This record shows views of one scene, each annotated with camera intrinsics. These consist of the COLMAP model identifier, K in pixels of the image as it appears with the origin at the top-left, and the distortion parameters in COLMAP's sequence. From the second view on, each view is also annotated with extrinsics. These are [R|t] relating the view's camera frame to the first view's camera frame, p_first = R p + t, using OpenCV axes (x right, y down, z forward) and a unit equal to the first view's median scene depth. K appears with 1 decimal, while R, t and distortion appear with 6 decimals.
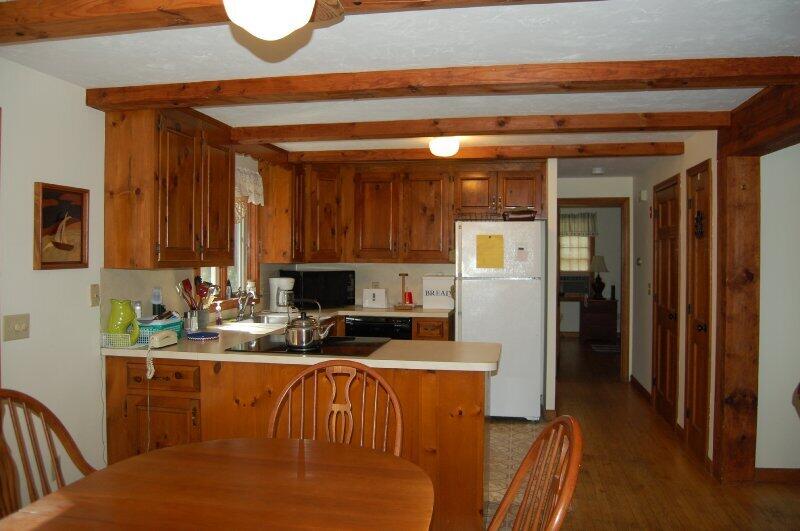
lens RADIAL K [[633.8, 0, 407.1], [0, 633.8, 267.9], [0, 0, 1]] dist [-0.080802, 0.027944]
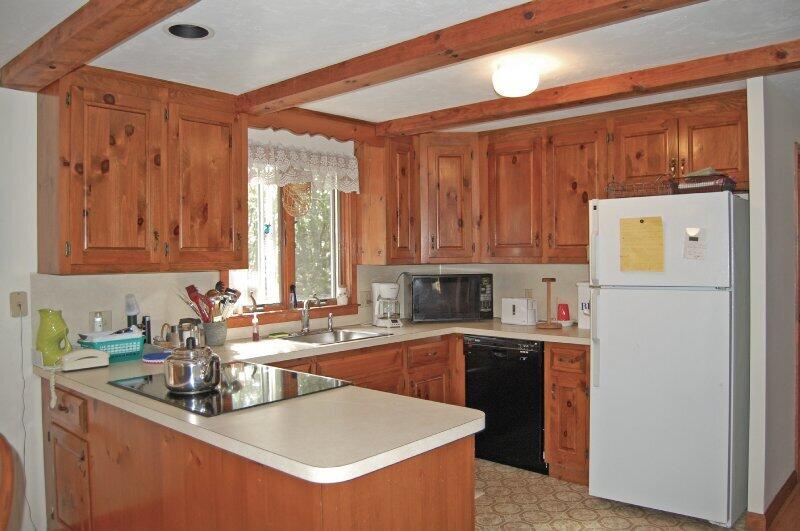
lens RADIAL K [[633.8, 0, 402.6], [0, 633.8, 260.7], [0, 0, 1]] dist [-0.080802, 0.027944]
pose [[0.849308, -0.008661, -0.527826, 0.248833], [0.003434, 0.999935, -0.010882, -0.003682], [0.527886, 0.007430, 0.849283, 0.340927]]
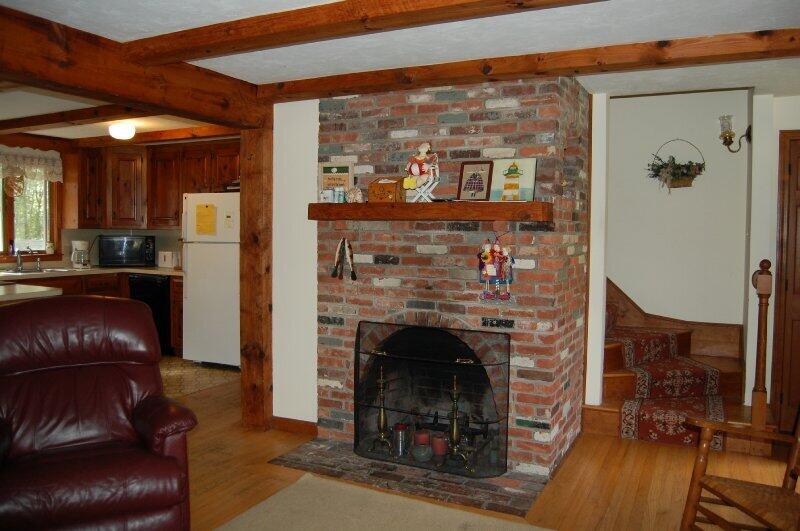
lens RADIAL K [[633.8, 0, 394.8], [0, 633.8, 263.6], [0, 0, 1]] dist [-0.080802, 0.027944]
pose [[0.958305, 0.022655, -0.284849, 0.762064], [-0.013372, 0.999316, 0.034491, 0.010502], [0.285435, -0.029244, 0.957952, 0.003708]]
